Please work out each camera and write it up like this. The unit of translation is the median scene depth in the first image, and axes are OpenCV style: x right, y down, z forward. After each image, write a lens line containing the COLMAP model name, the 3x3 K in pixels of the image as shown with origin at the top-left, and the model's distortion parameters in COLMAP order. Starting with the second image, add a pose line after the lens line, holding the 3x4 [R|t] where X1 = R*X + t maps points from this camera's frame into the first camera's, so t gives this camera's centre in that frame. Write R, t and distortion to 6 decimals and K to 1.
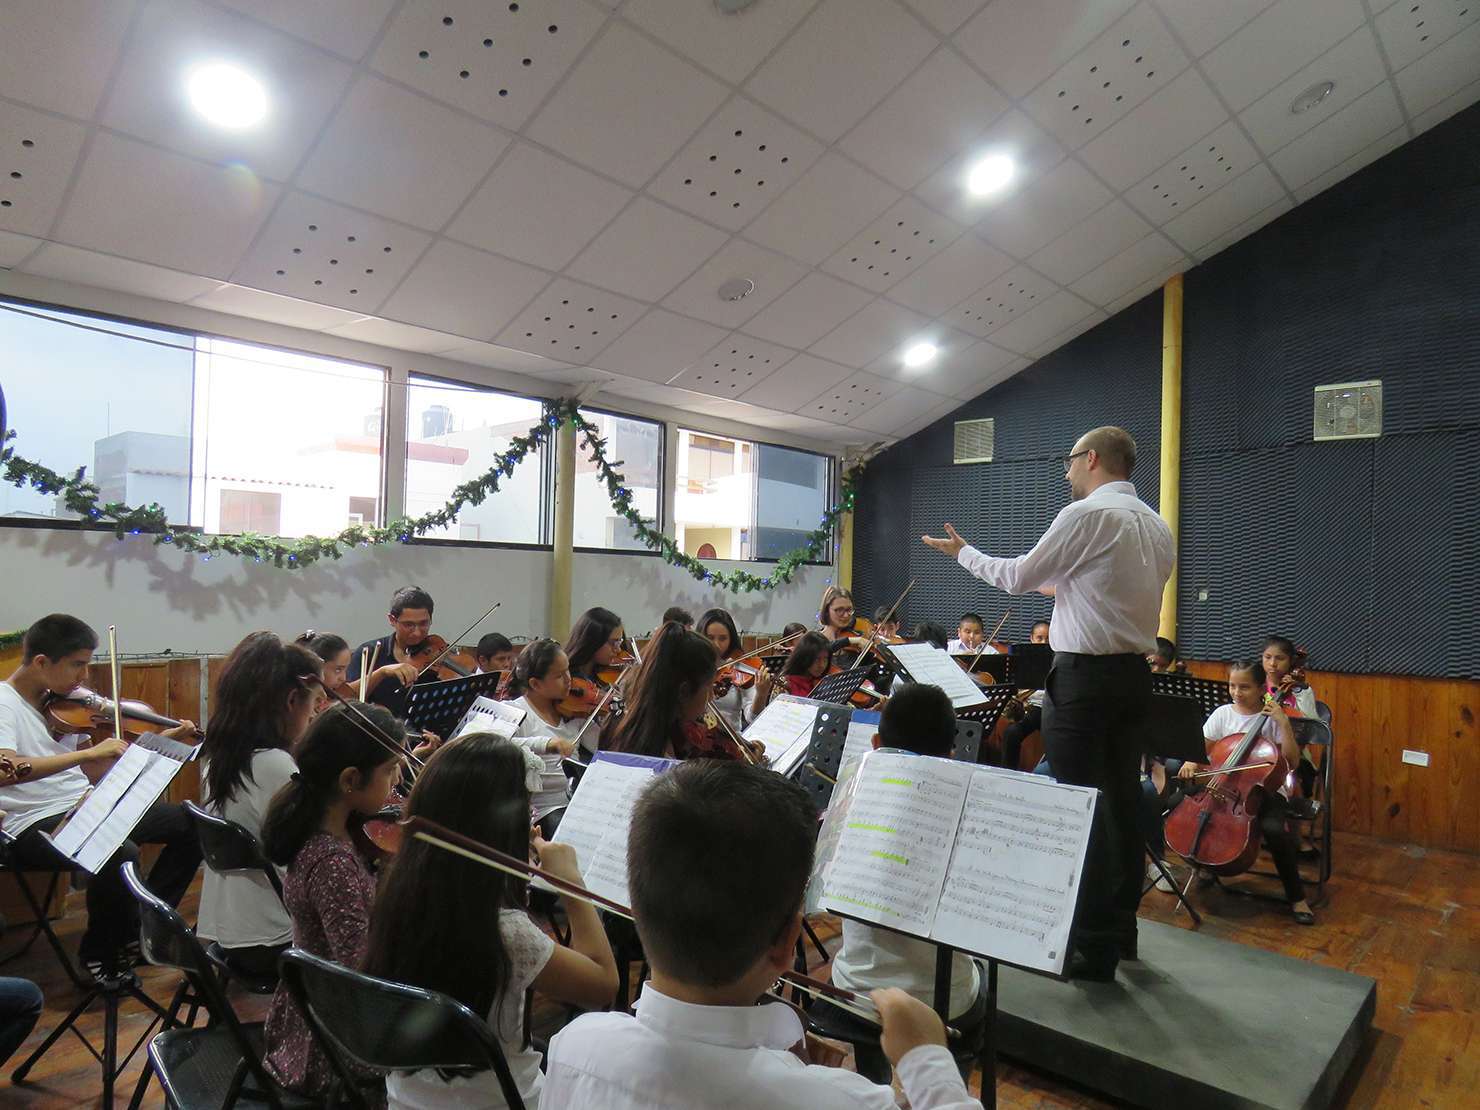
lens RADIAL K [[943.1, 0, 741.4], [0, 943.1, 548.9], [0, 0, 1]] dist [-0.018617, 0.012000]
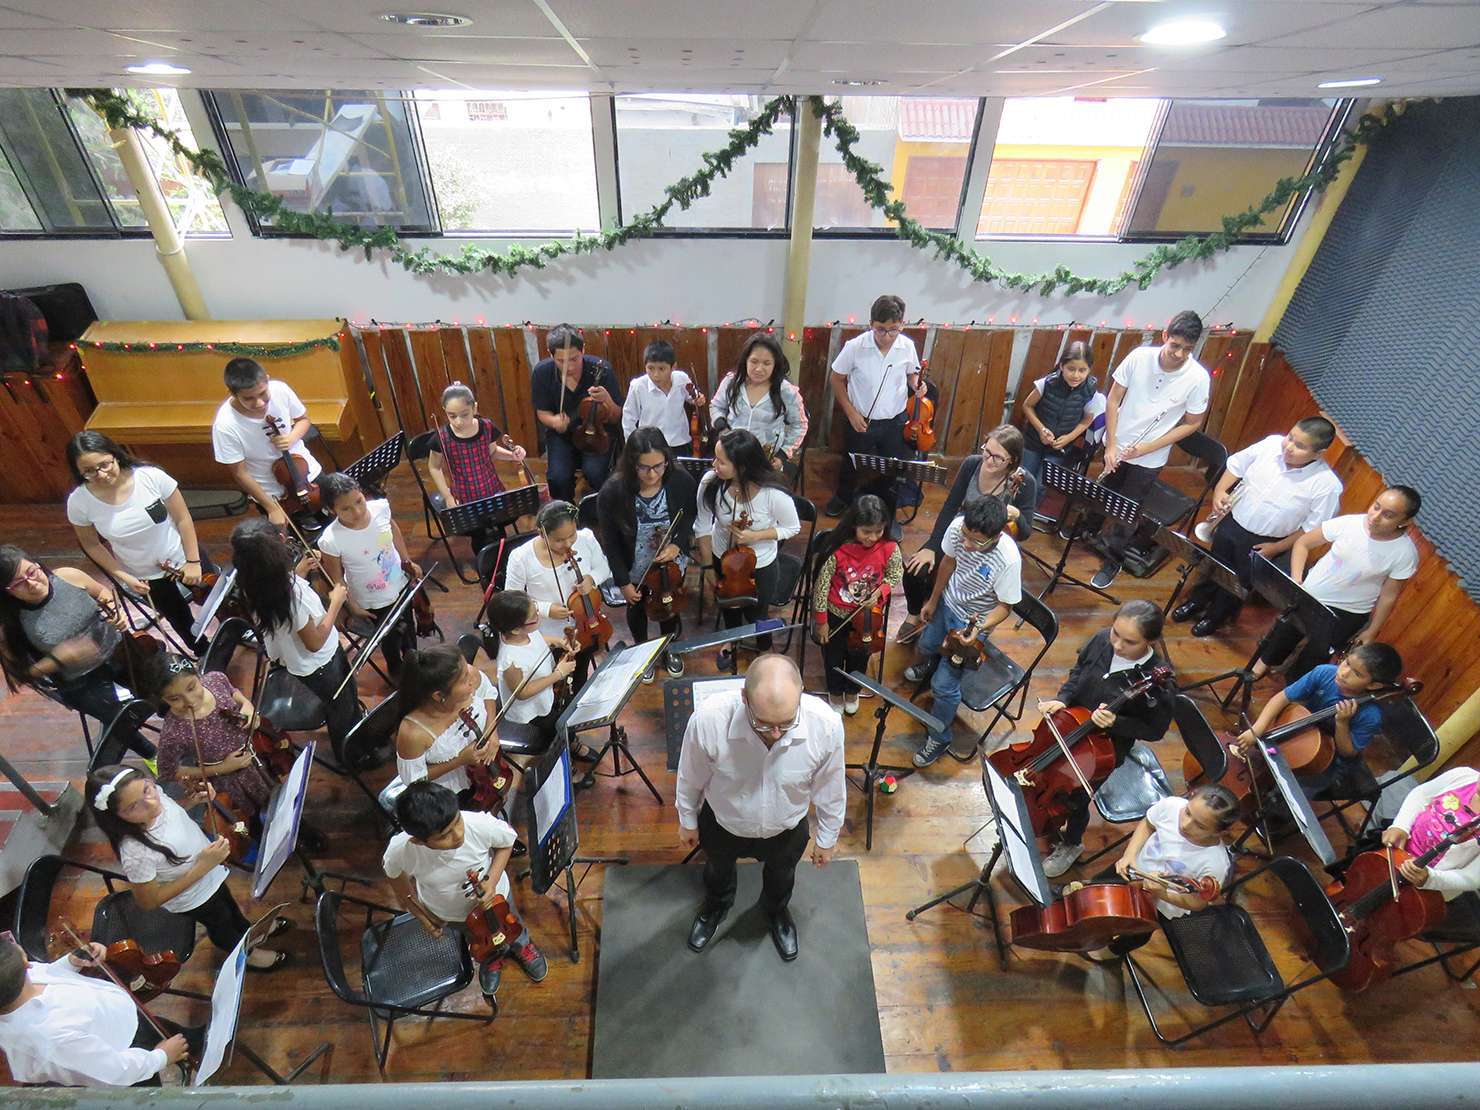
lens RADIAL K [[943.1, 0, 743.1], [0, 943.1, 569.4], [0, 0, 1]] dist [-0.018617, 0.012000]
pose [[0.704186, 0.508791, -0.495231, 0.426186], [0.007144, 0.692381, 0.721497, -0.485112], [0.709980, -0.511606, 0.483930, 0.384189]]
